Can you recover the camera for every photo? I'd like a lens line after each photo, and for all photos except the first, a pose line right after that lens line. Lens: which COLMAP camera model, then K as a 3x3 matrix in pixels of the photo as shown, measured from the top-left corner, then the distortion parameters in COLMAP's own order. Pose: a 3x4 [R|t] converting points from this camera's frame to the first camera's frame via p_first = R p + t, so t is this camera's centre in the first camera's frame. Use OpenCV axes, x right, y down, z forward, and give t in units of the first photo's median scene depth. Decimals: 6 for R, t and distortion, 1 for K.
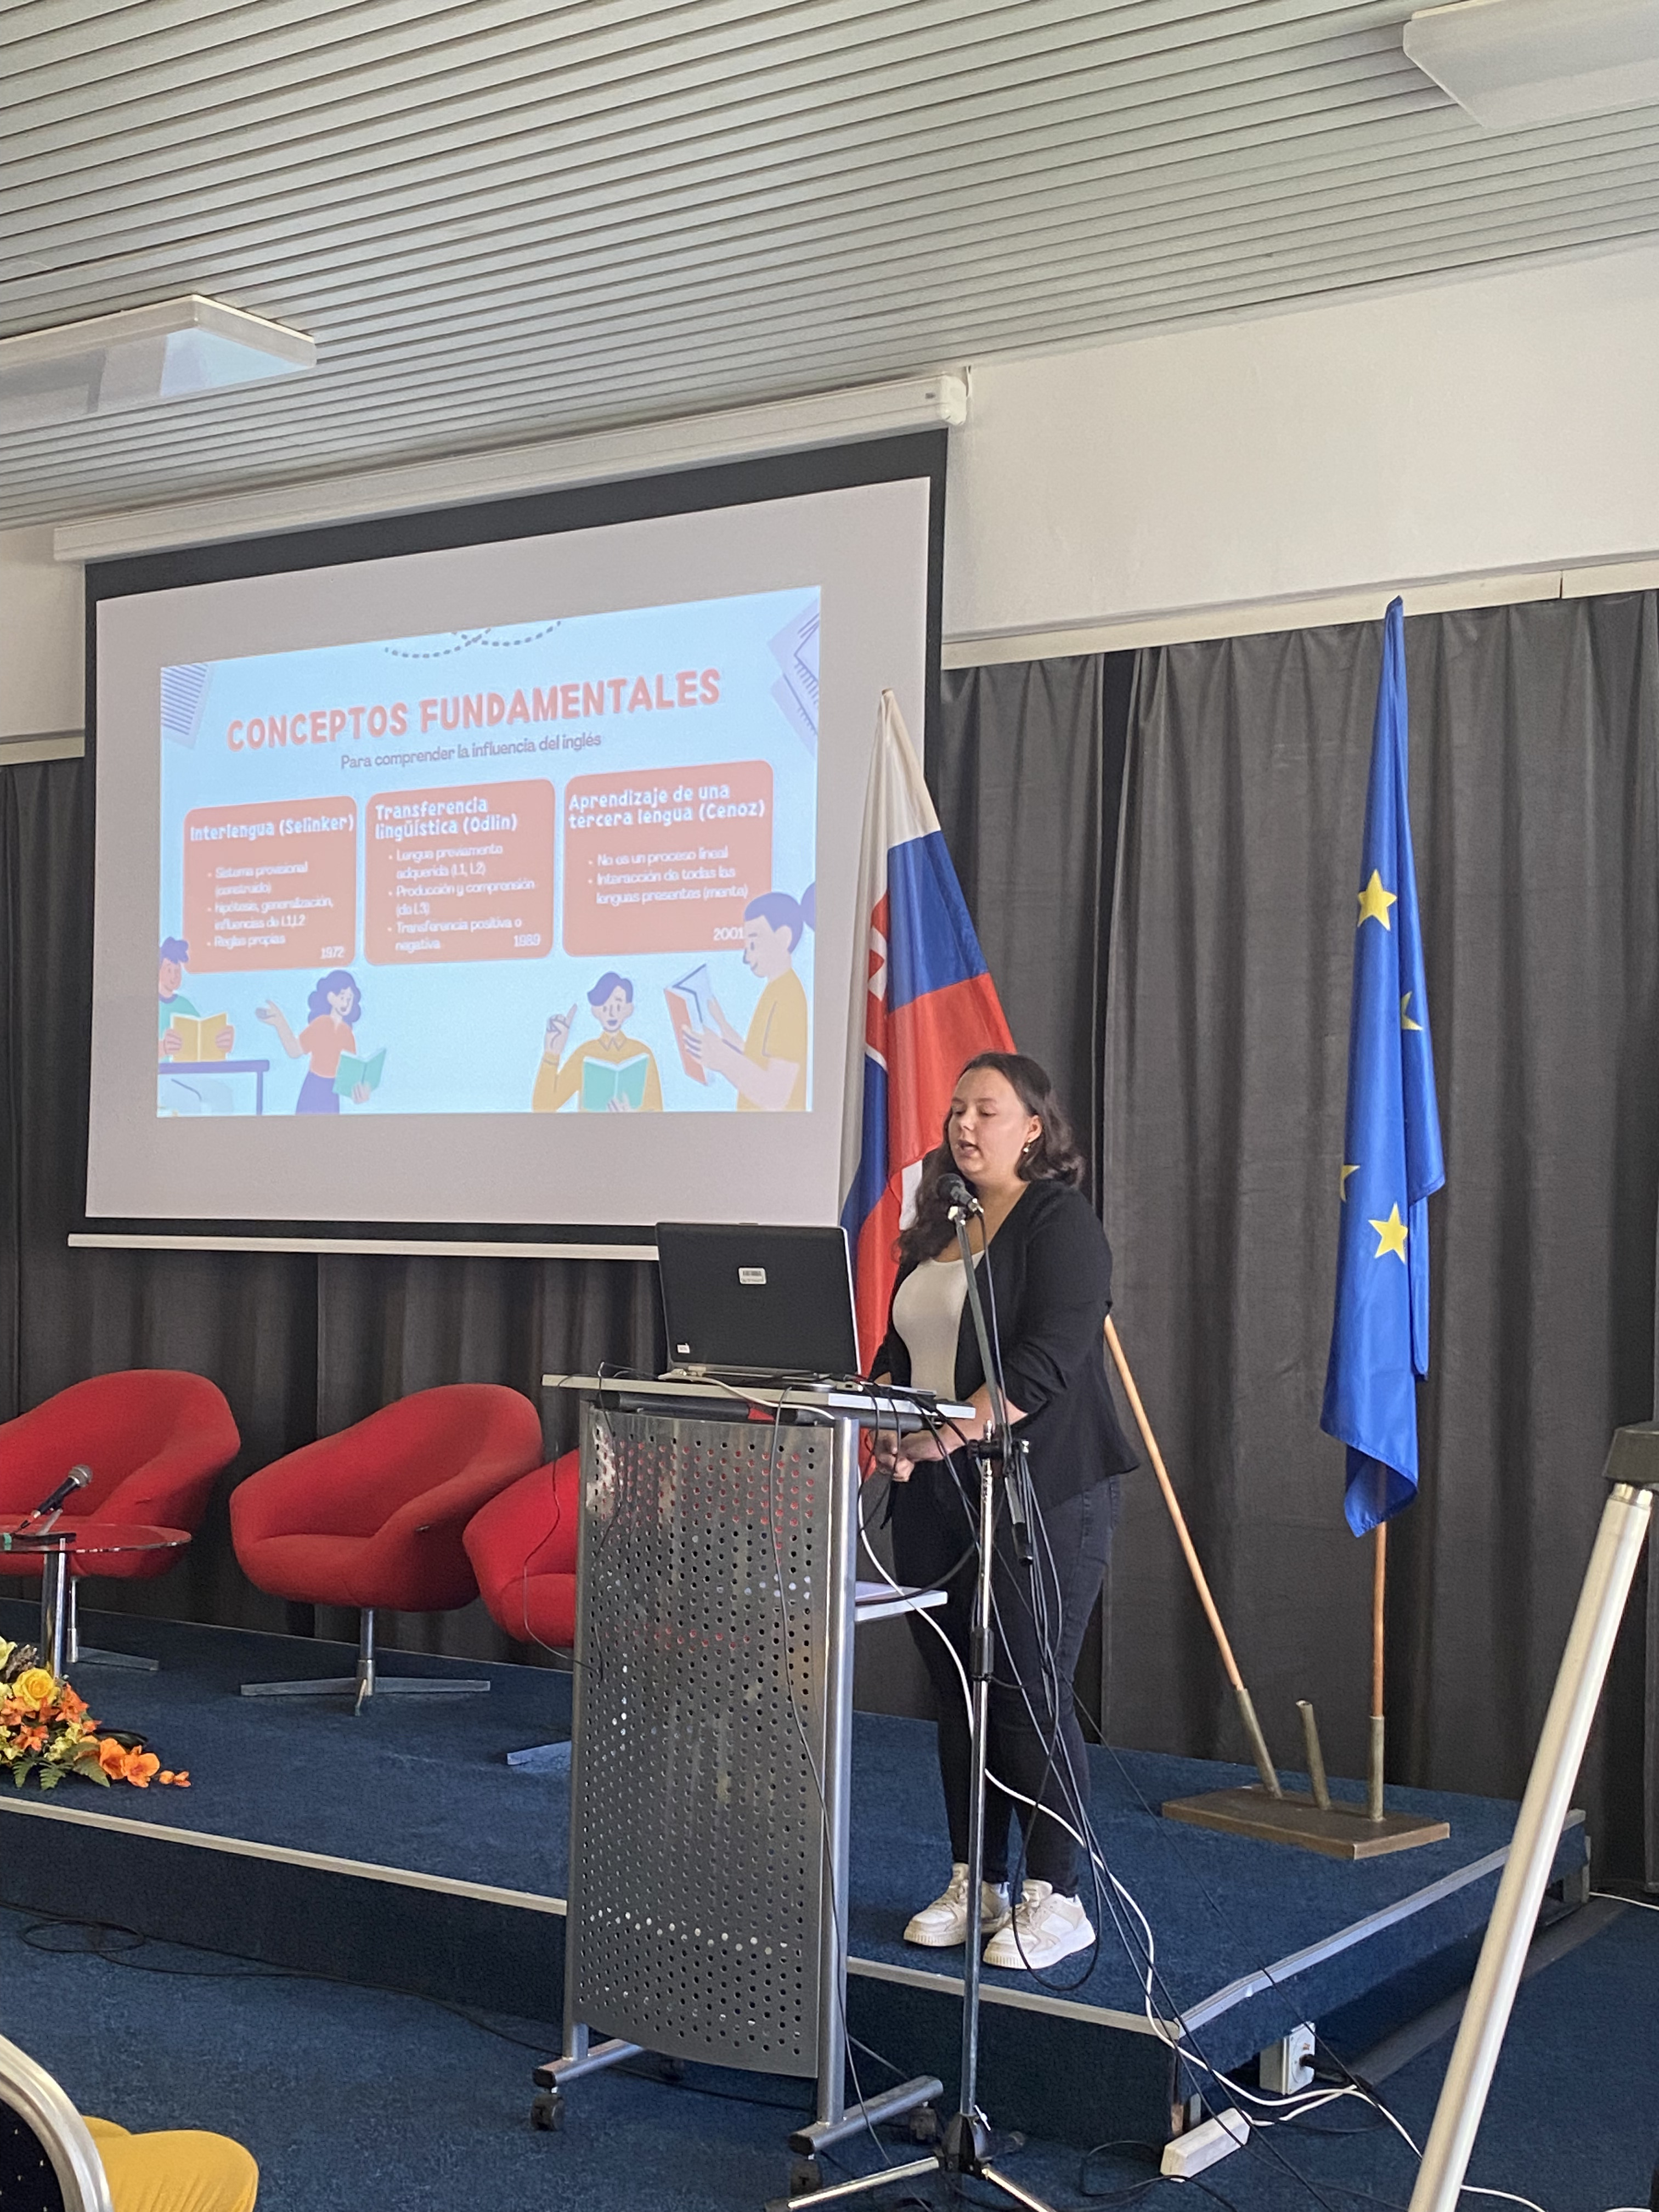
lens RADIAL K [[2855.7, 0, 826.2], [0, 2855.7, 1108.0], [0, 0, 1]] dist [0.138119, 0.000000]
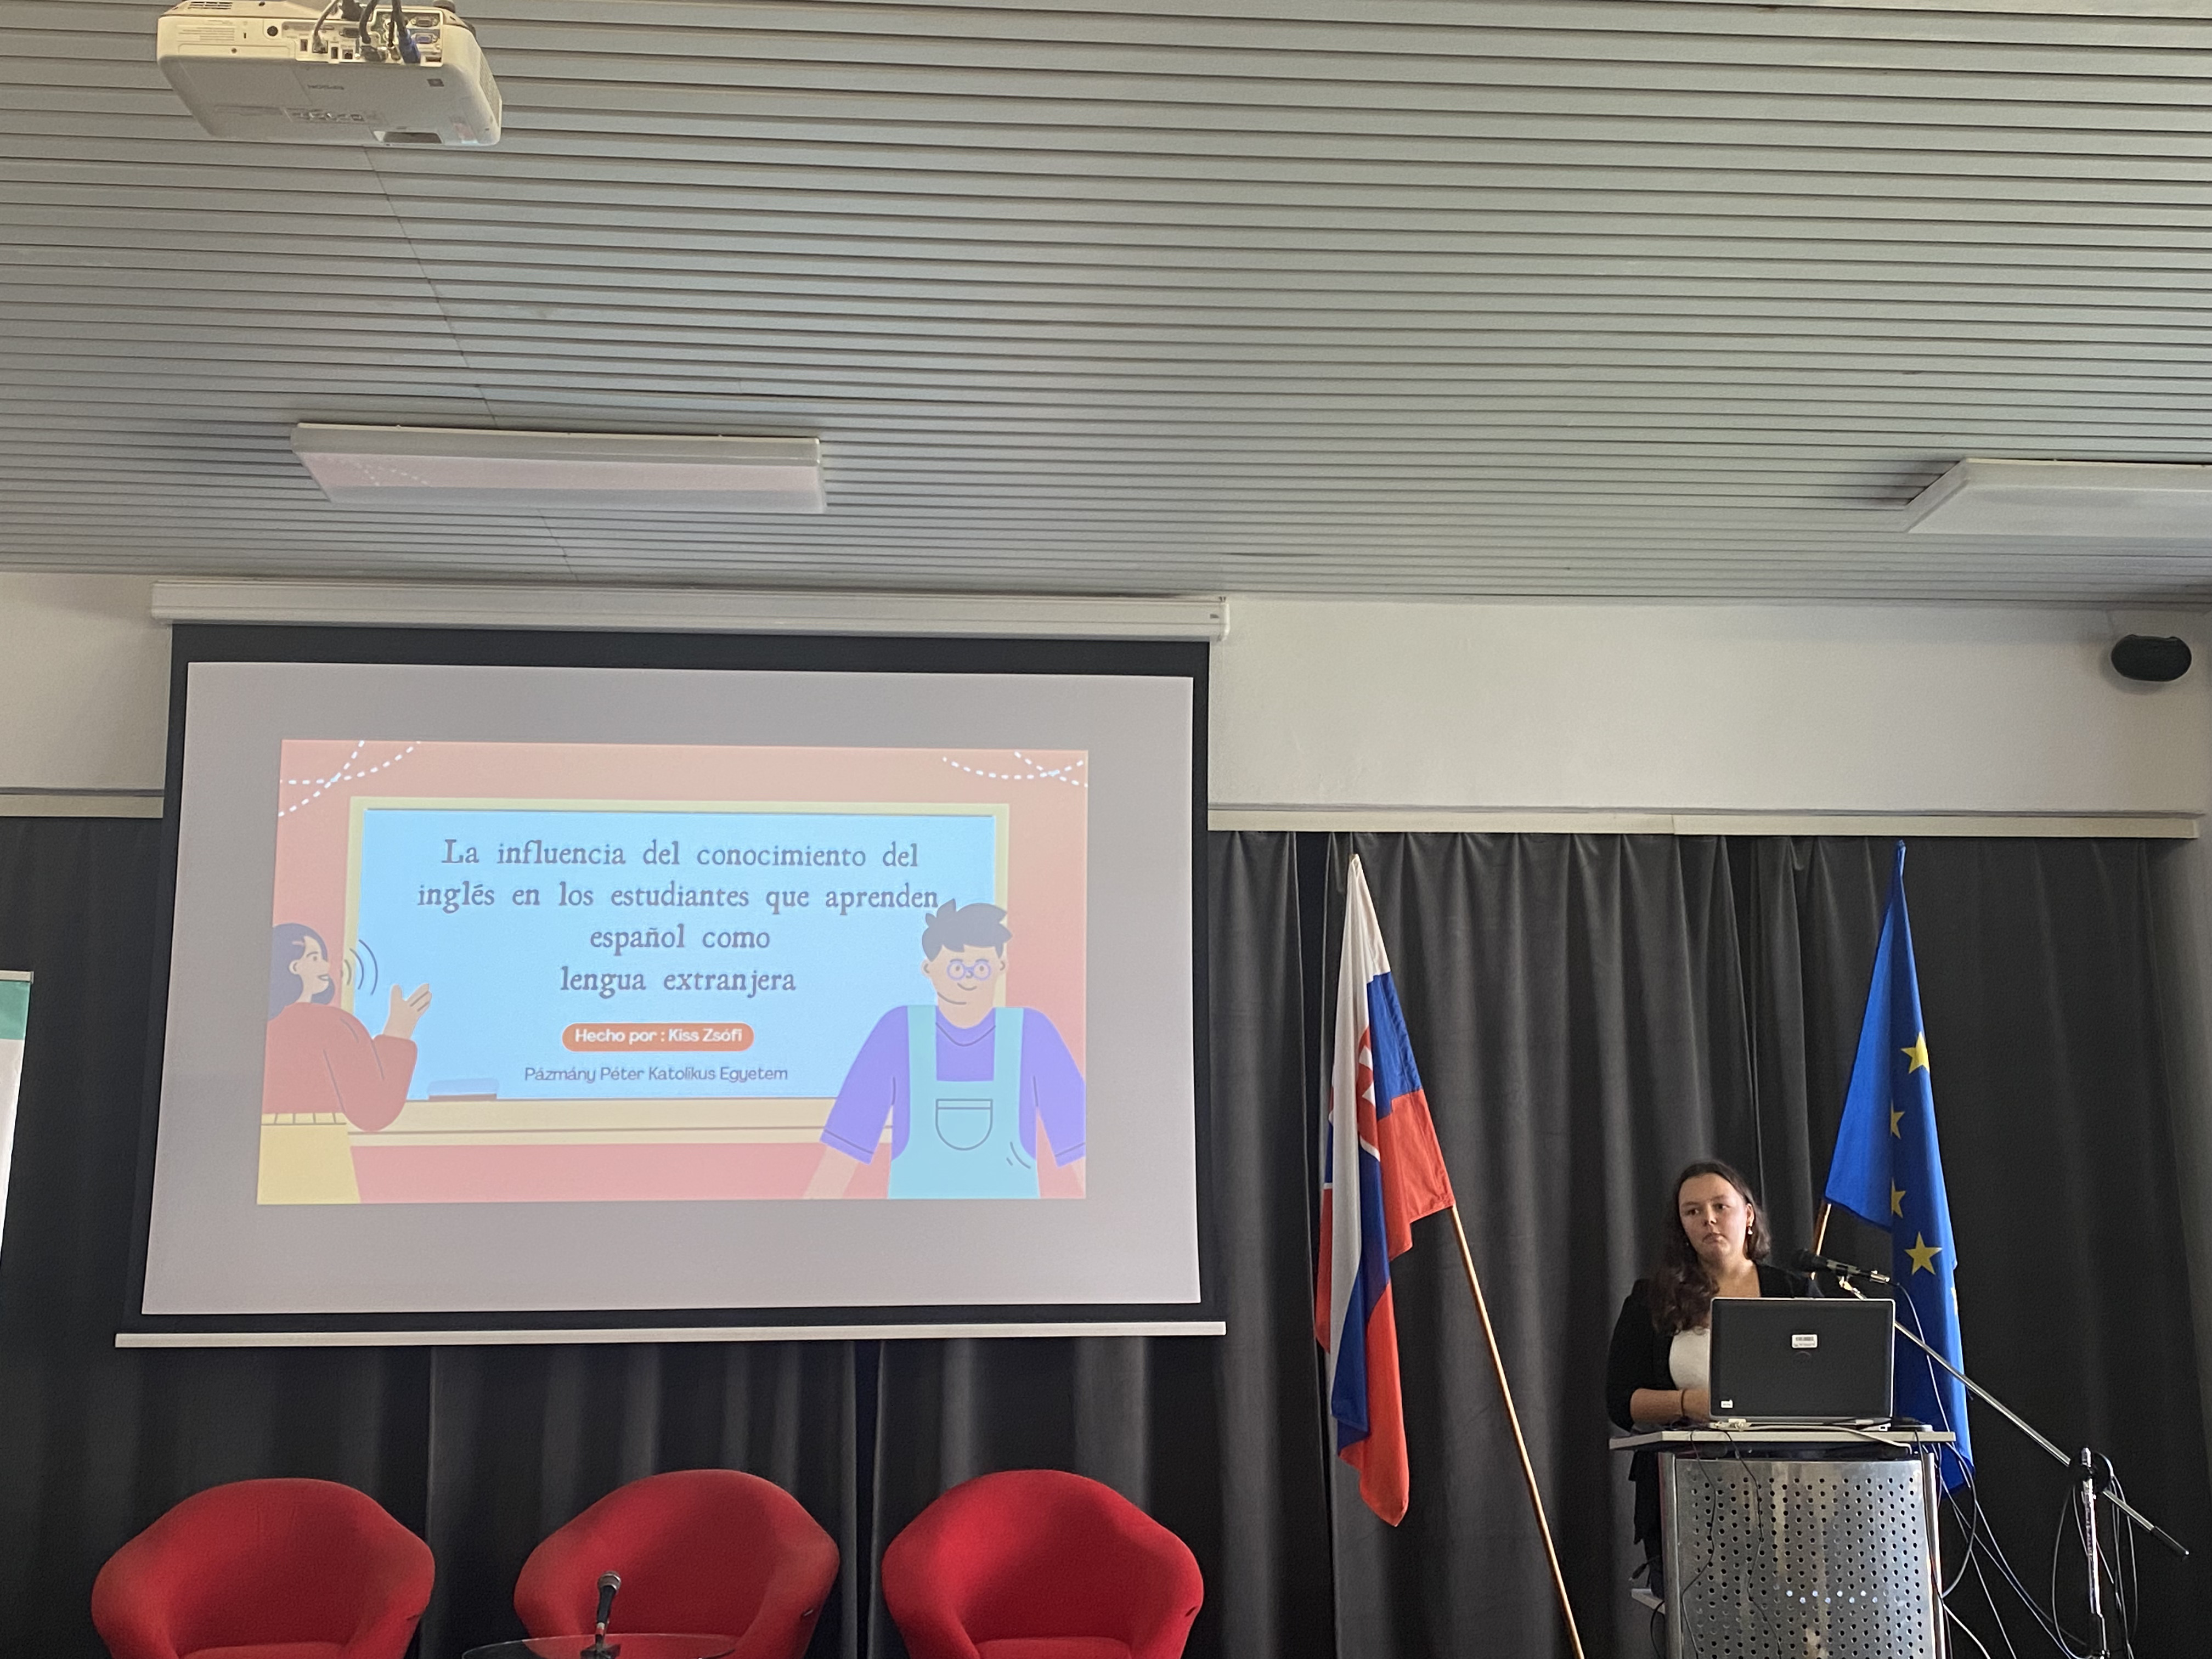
lens RADIAL K [[2435.8, 0, 1107.9], [0, 2435.8, 821.6], [0, 0, 1]] dist [0.028304, 0.000000]
pose [[0.777753, 0.095782, 0.621229, -0.635316], [-0.004341, 0.989117, -0.147069, -0.004878], [-0.628555, 0.111687, 0.769705, 0.228954]]
